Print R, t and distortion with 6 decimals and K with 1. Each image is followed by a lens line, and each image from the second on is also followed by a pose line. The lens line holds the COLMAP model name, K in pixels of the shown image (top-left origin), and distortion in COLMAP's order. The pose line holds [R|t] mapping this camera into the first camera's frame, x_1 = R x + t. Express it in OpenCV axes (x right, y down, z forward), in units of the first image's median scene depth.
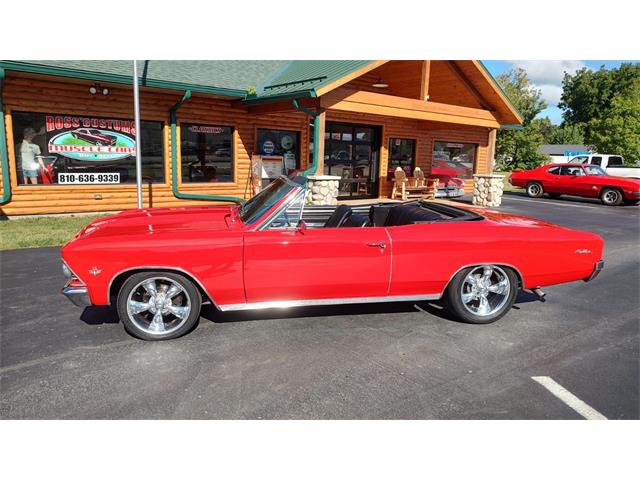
lens RADIAL K [[461.2, 0, 325.5], [0, 461.2, 238.4], [0, 0, 1]] dist [0.019074, -0.018590]
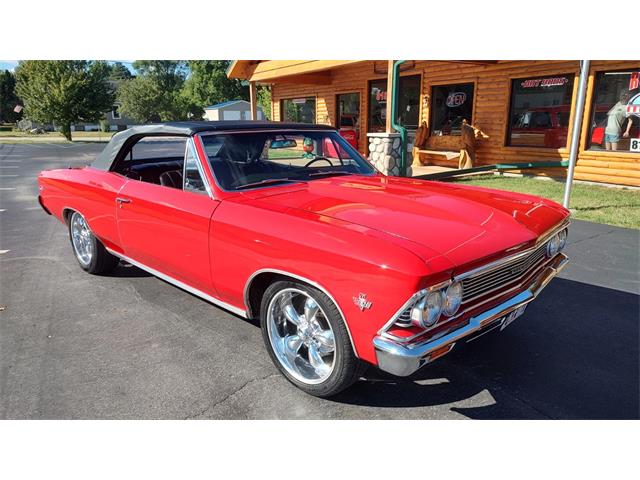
lens RADIAL K [[459.4, 0, 326.0], [0, 459.4, 242.3], [0, 0, 1]] dist [0.026659, -0.025852]
pose [[-0.130862, 0.226267, -0.965235, 0.354287], [-0.173911, 0.953271, 0.247041, -0.065670], [0.976028, 0.200193, -0.085397, 0.519695]]
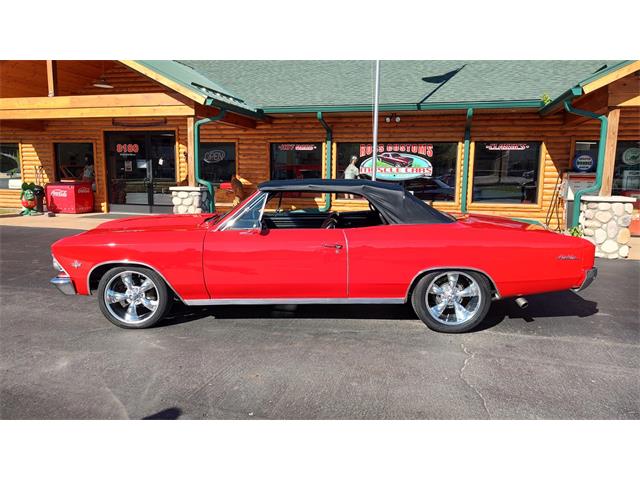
lens RADIAL K [[459.4, 0, 326.0], [0, 459.4, 241.4], [0, 0, 1]] dist [0.026659, -0.025852]
pose [[0.580272, 0.097871, -0.808520, 0.337874], [-0.139292, 0.990052, 0.019876, -0.015261], [0.802422, 0.101086, 0.588133, 0.200223]]
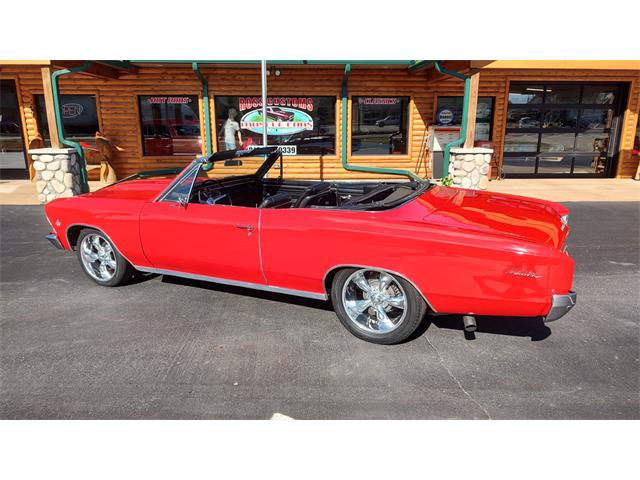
lens RADIAL K [[461.2, 0, 326.7], [0, 461.2, 243.4], [0, 0, 1]] dist [0.019074, -0.018590]
pose [[0.798535, 0.125089, -0.588808, 0.305966], [-0.083488, 0.991731, 0.097463, -0.022026], [0.596131, -0.028669, 0.802375, 0.141180]]
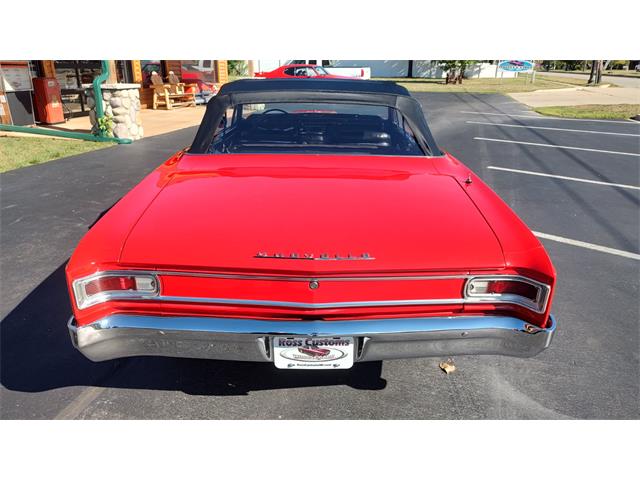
lens RADIAL K [[461.2, 0, 324.3], [0, 461.2, 237.1], [0, 0, 1]] dist [0.019074, -0.018590]
pose [[0.792767, -0.228953, 0.564890, -0.241441], [0.117490, 0.966791, 0.226959, -0.015887], [-0.598094, -0.113557, 0.793340, 0.092140]]
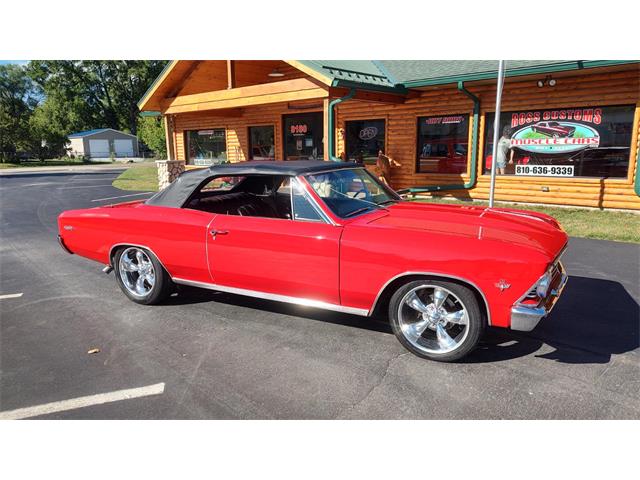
lens RADIAL K [[459.4, 0, 326.1], [0, 459.4, 244.4], [0, 0, 1]] dist [0.026659, -0.025852]
pose [[0.149733, 0.176248, -0.972891, 0.432409], [-0.156480, 0.975807, 0.152693, -0.049718], [0.976265, 0.129375, 0.173690, 0.365210]]
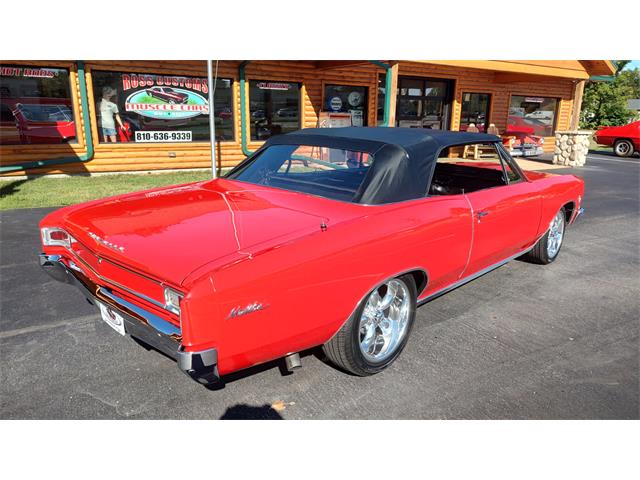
lens RADIAL K [[461.2, 0, 325.2], [0, 461.2, 243.3], [0, 0, 1]] dist [0.019074, -0.018590]
pose [[0.991906, 0.024039, -0.124682, -0.021544], [-0.012380, 0.995546, 0.093457, 0.005302], [0.126373, -0.091157, 0.987786, 0.012560]]
